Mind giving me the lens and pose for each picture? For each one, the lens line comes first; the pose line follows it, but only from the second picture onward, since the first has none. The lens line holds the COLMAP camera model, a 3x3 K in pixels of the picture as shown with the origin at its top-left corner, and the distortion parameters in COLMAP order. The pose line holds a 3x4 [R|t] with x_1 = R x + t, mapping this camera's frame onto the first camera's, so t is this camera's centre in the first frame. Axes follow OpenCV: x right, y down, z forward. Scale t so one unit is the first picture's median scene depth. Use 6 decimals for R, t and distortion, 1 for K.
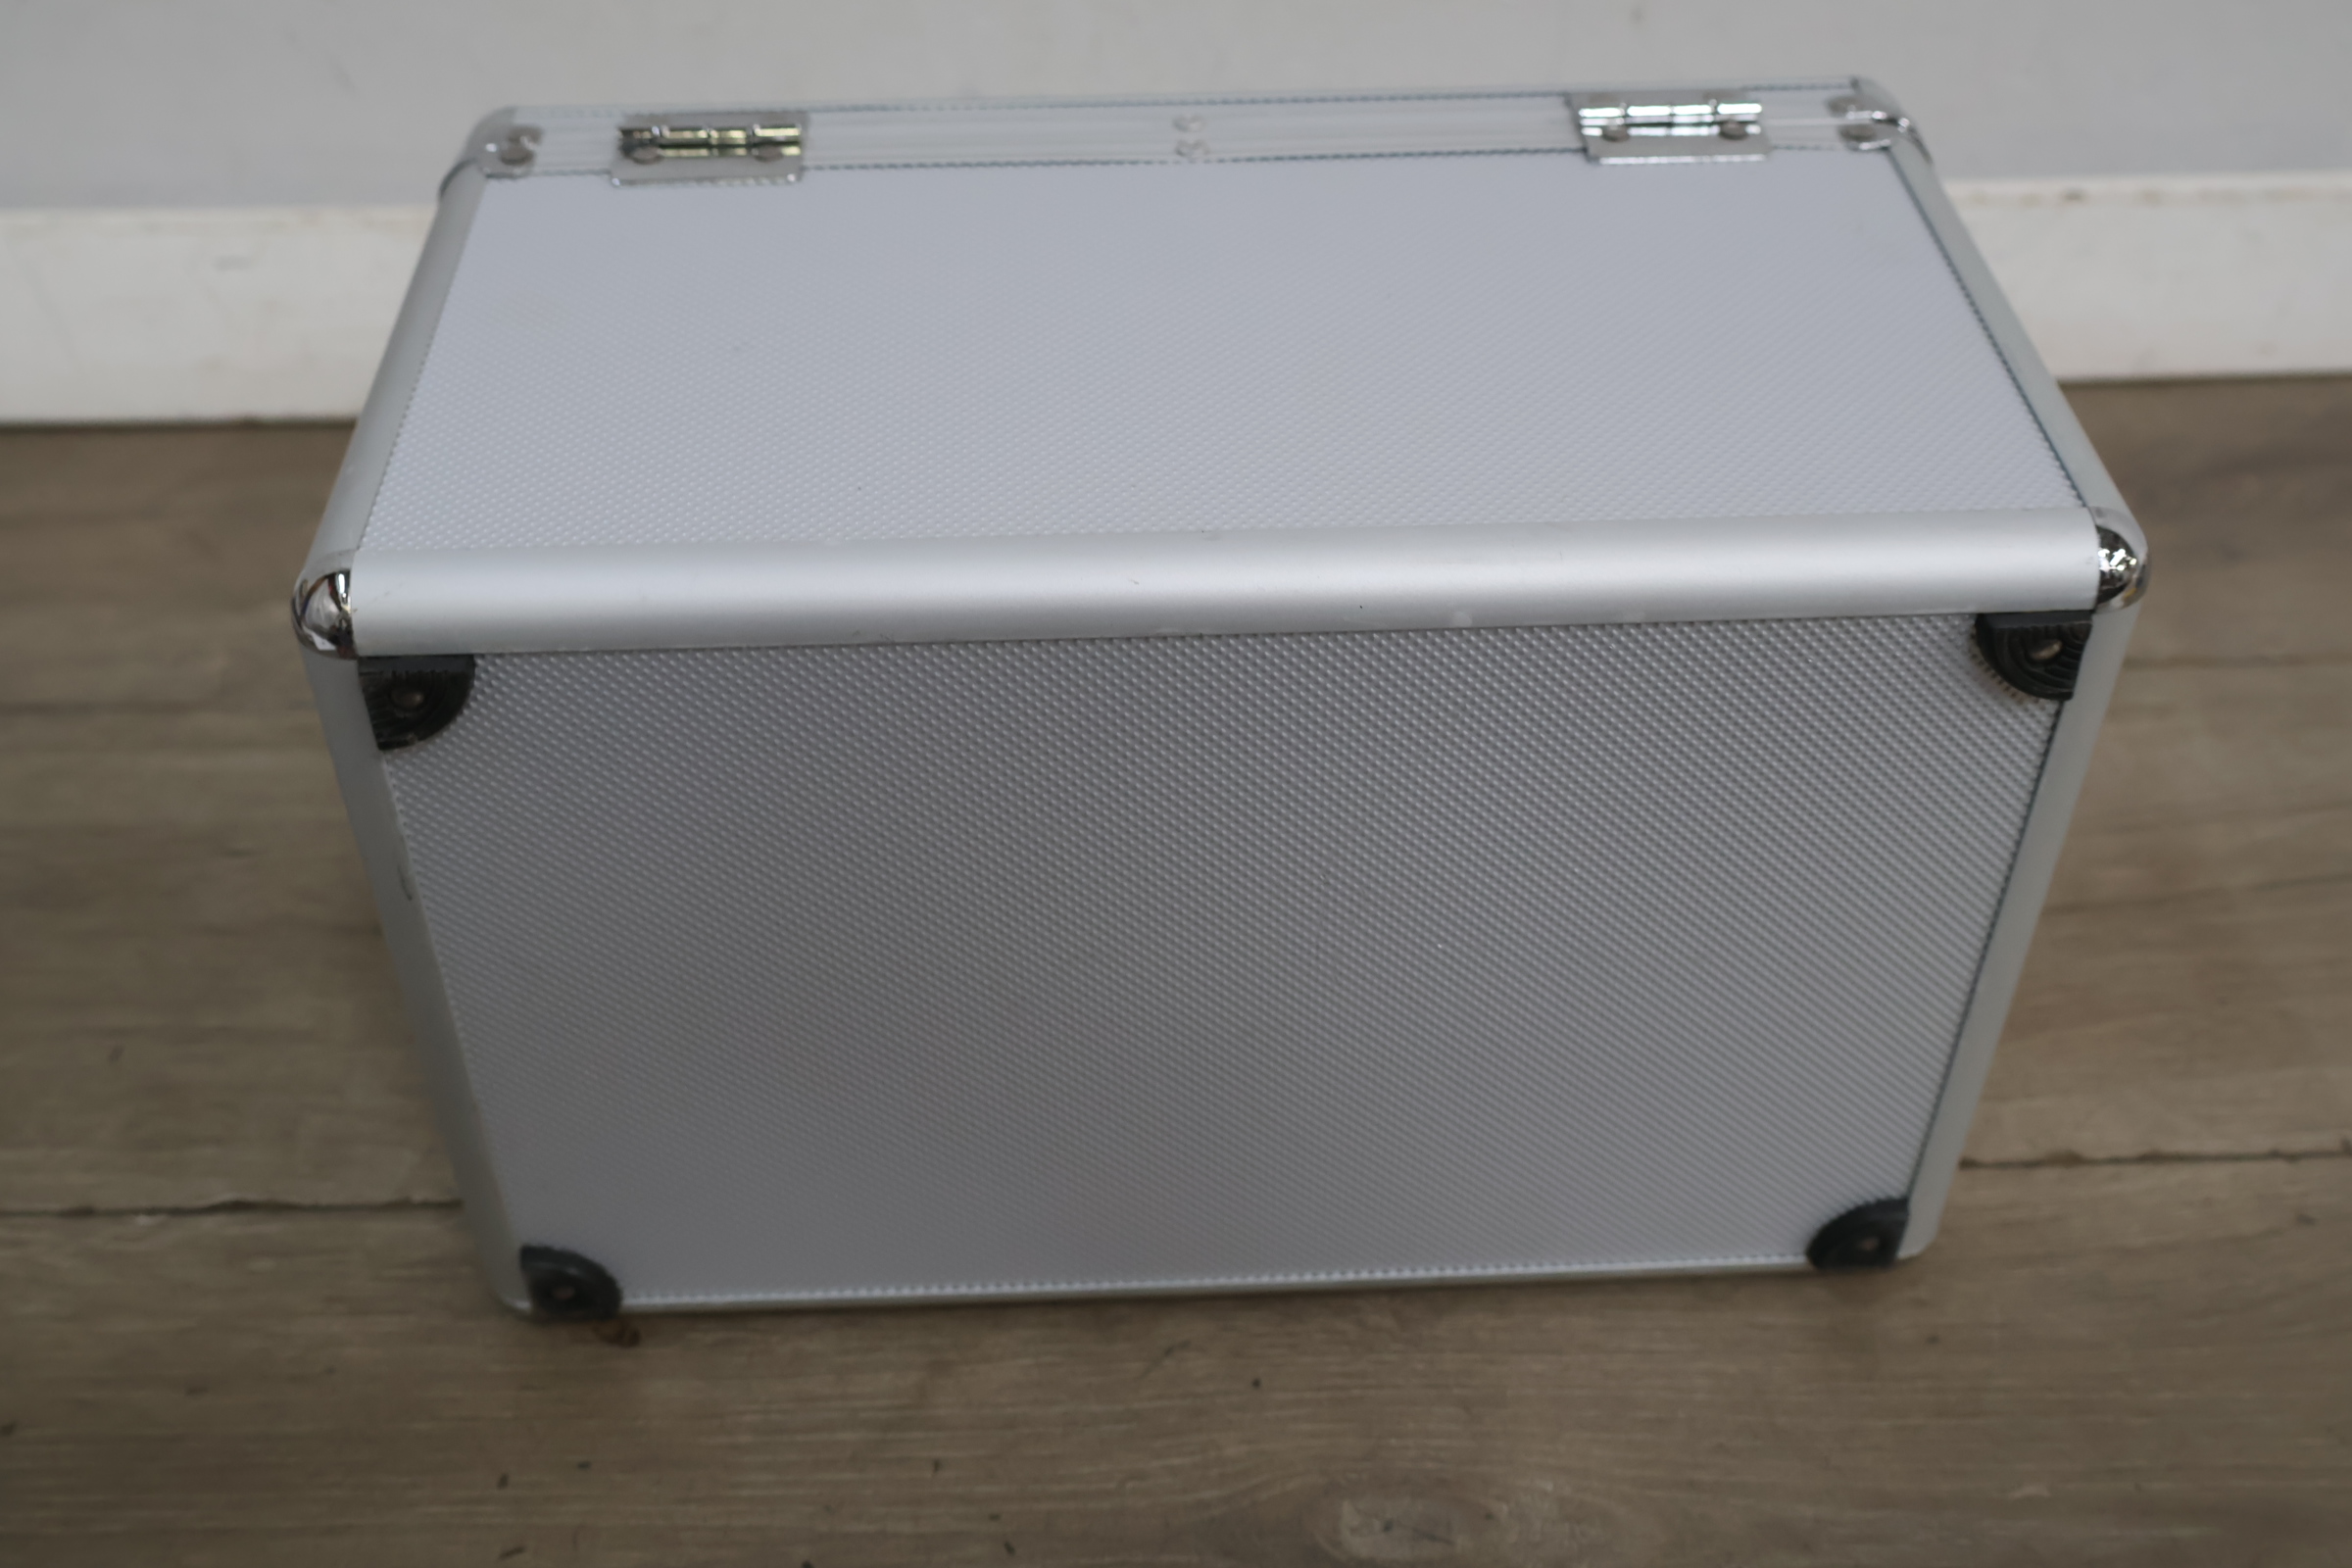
lens RADIAL K [[2415.2, 0, 1184.1], [0, 2415.2, 795.3], [0, 0, 1]] dist [-0.004118, 0.000000]
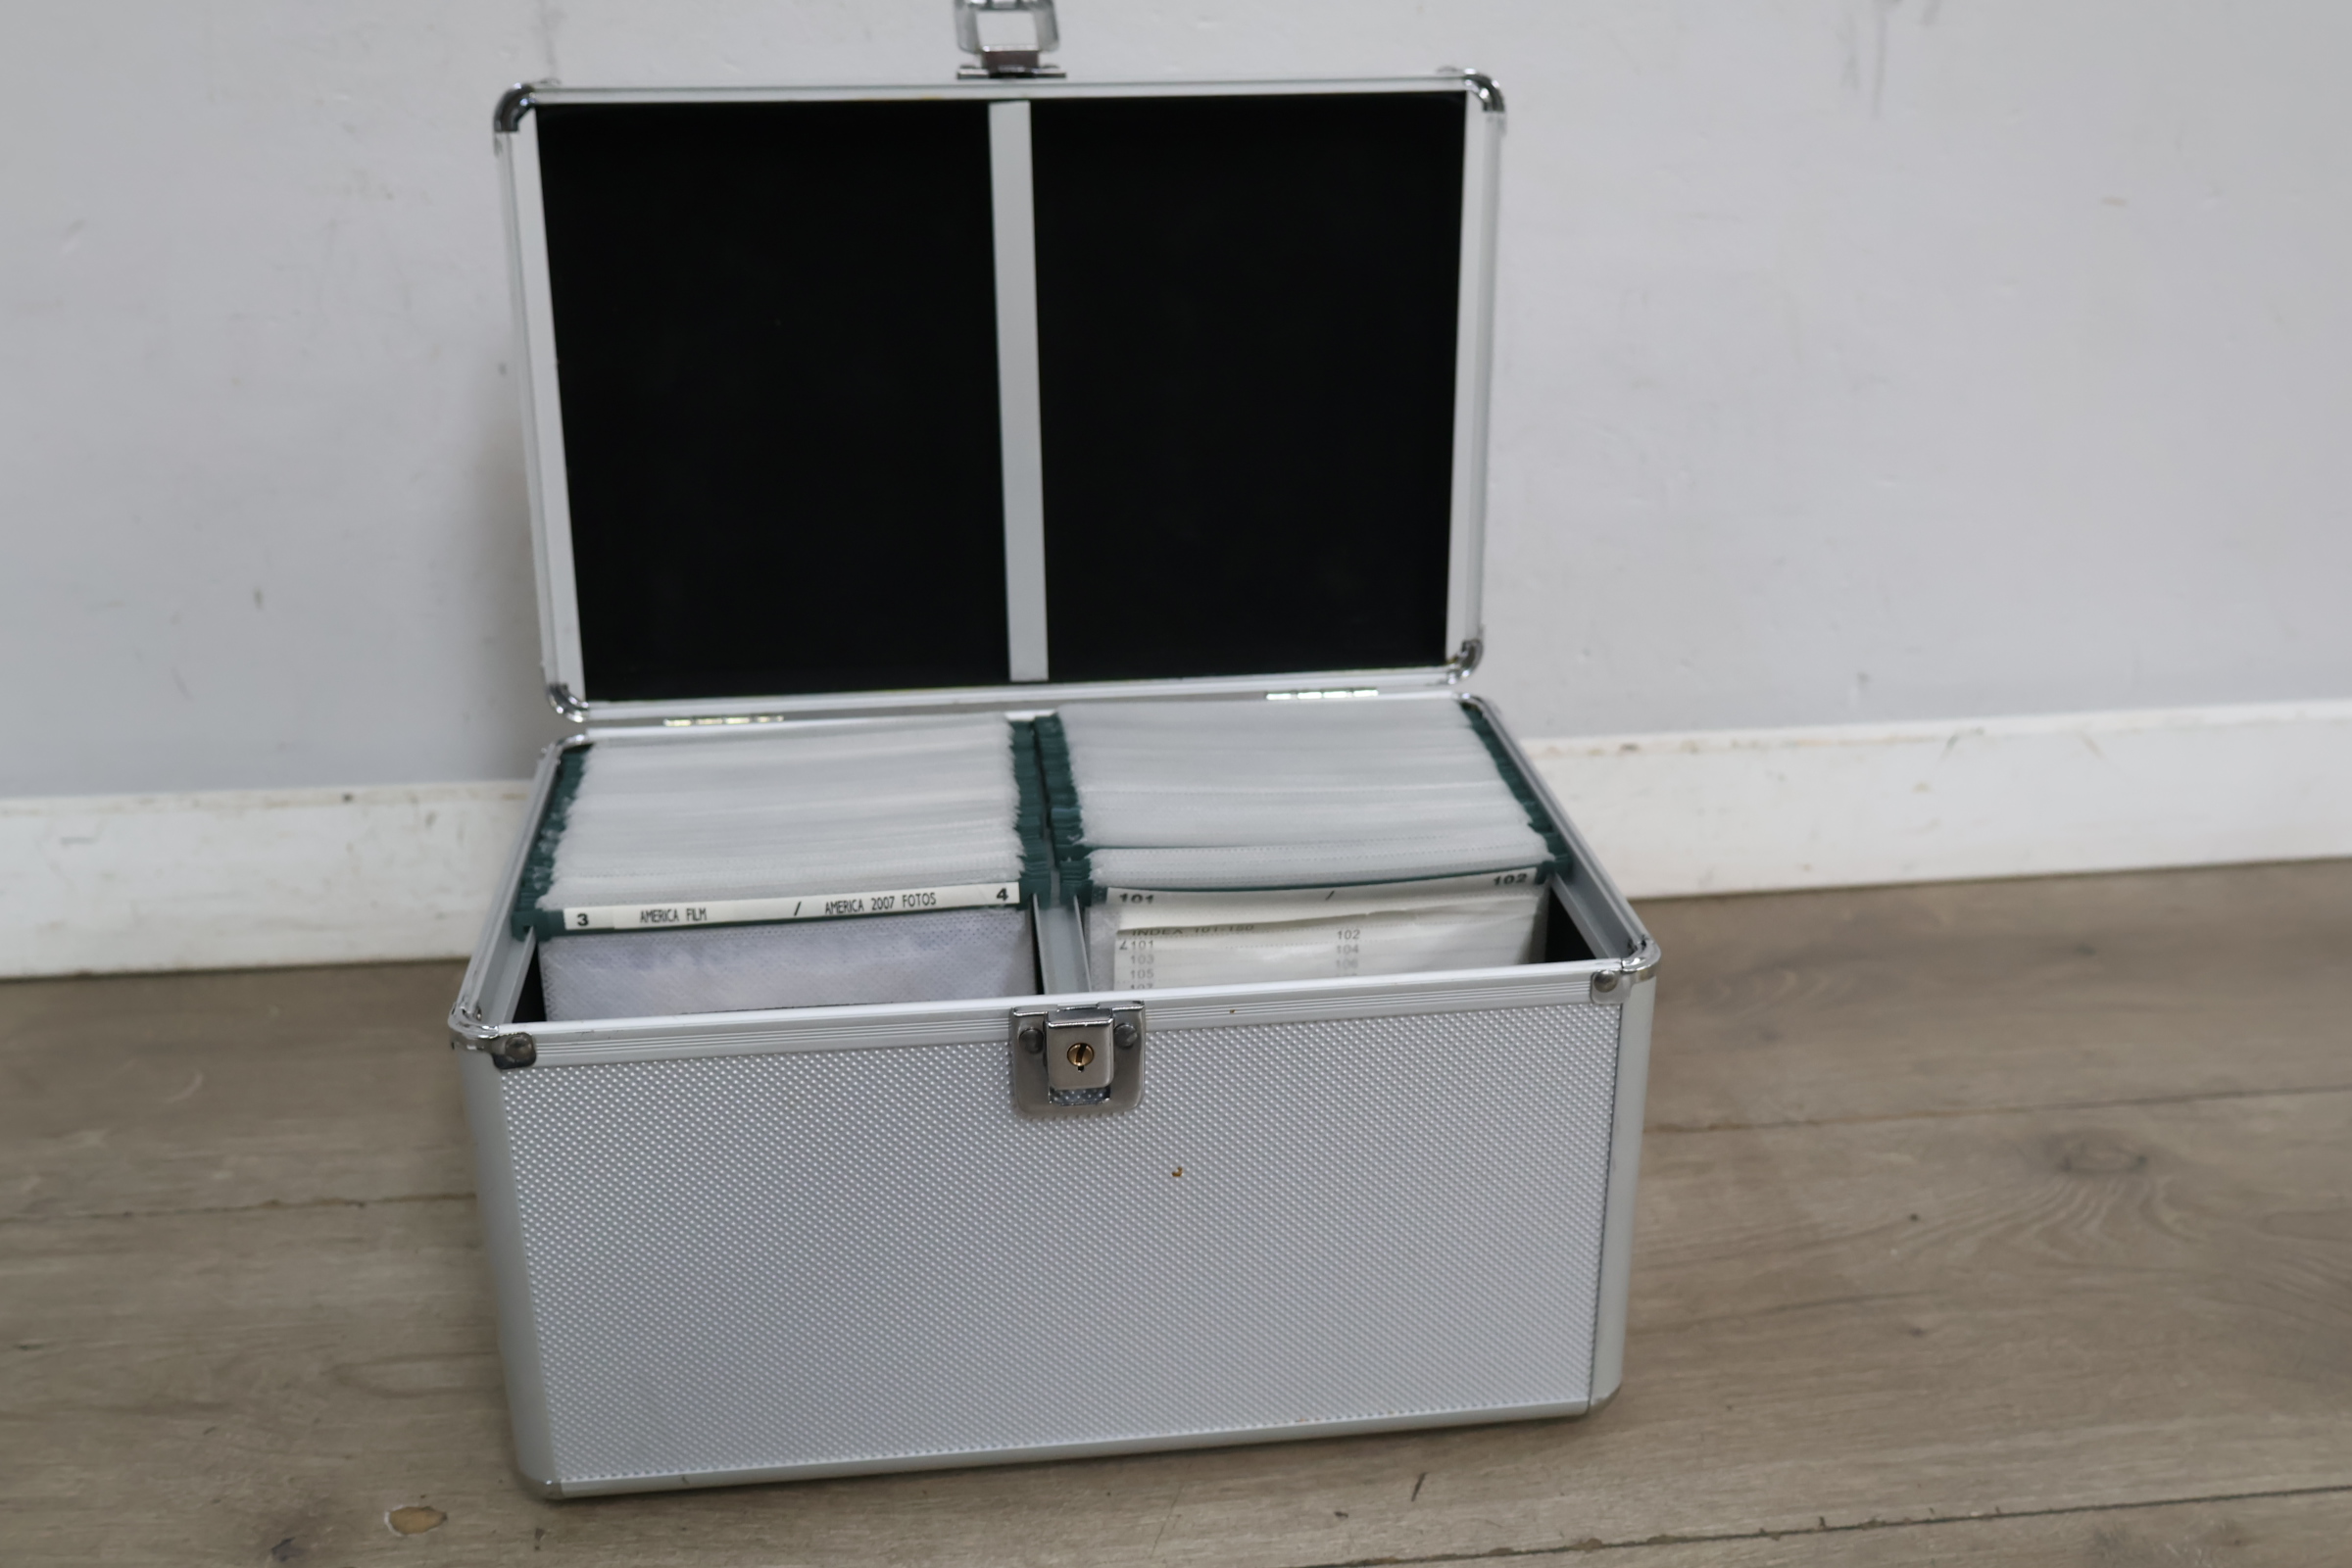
lens RADIAL K [[2303.8, 0, 1179.1], [0, 2303.8, 782.6], [0, 0, 1]] dist [0.008331, 0.000000]
pose [[0.998082, -0.024095, 0.057026, 0.089128], [0.036451, 0.973273, -0.226739, 0.029396], [-0.050039, 0.228383, 0.972285, -0.140082]]
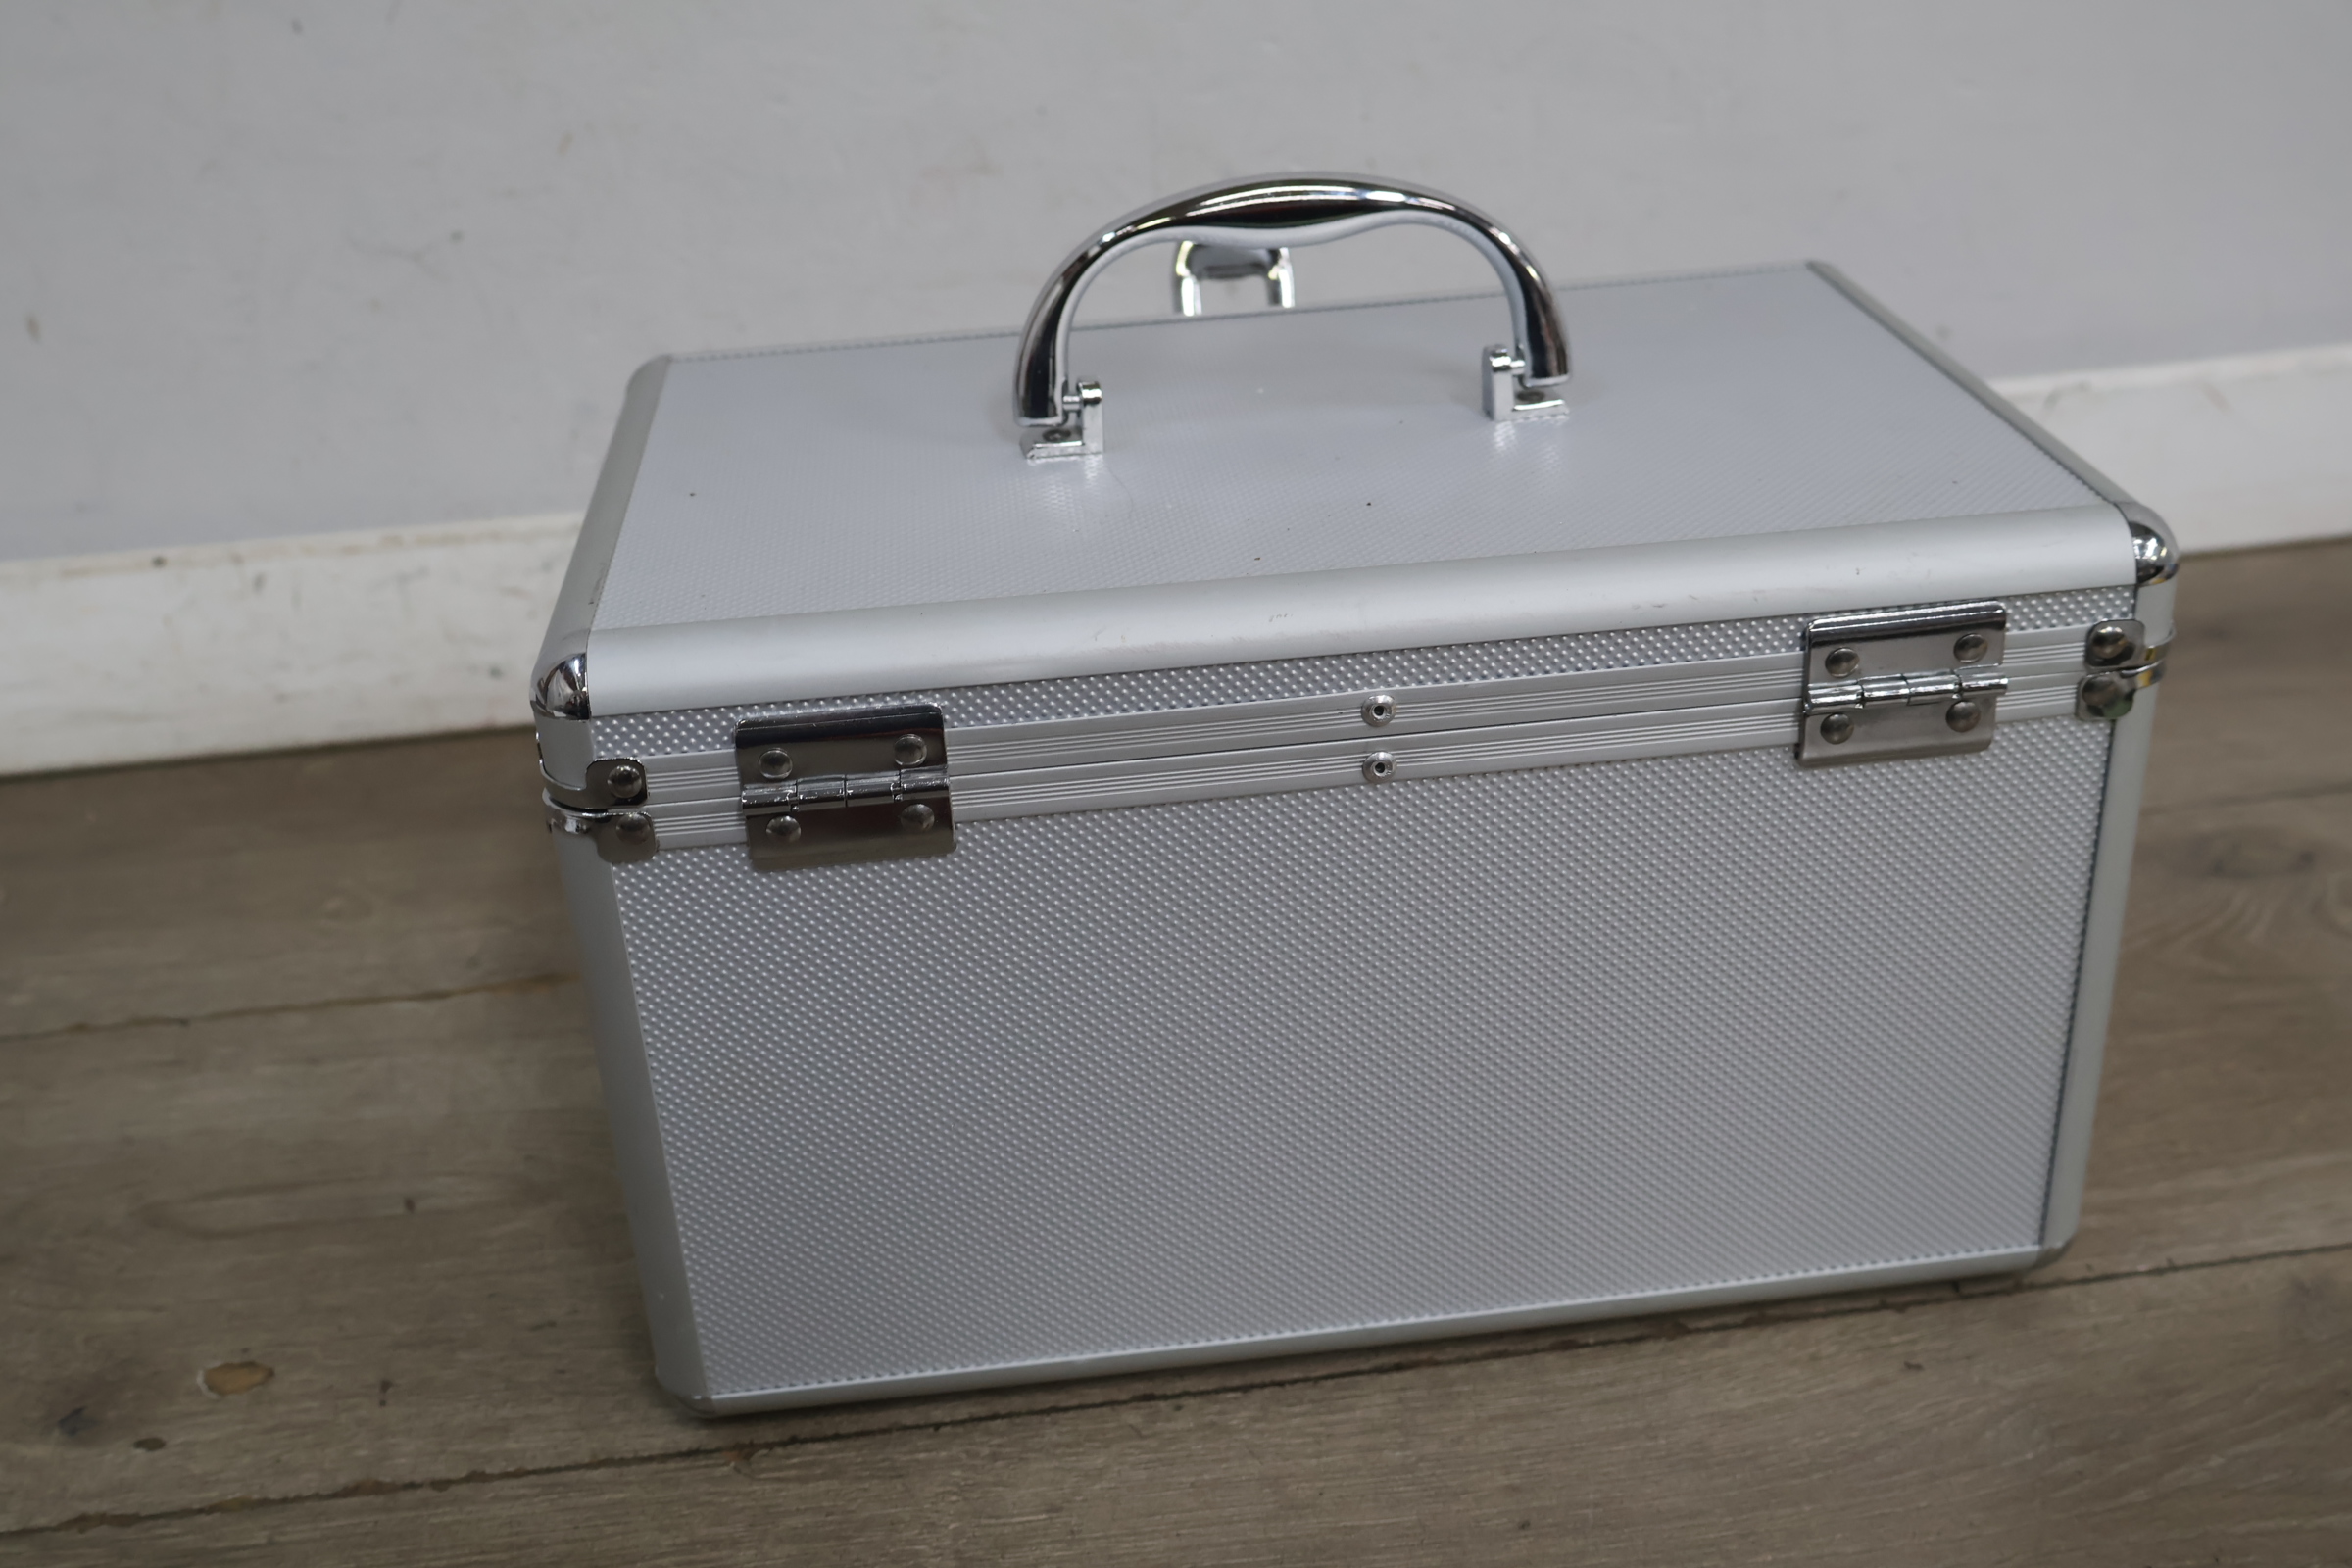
lens RADIAL K [[2415.2, 0, 1187.4], [0, 2415.2, 782.3], [0, 0, 1]] dist [-0.004118, 0.000000]
pose [[0.995272, -0.081977, 0.052092, 0.114632], [0.089507, 0.982361, -0.164181, 0.062179], [-0.037714, 0.168068, 0.985054, 0.019270]]
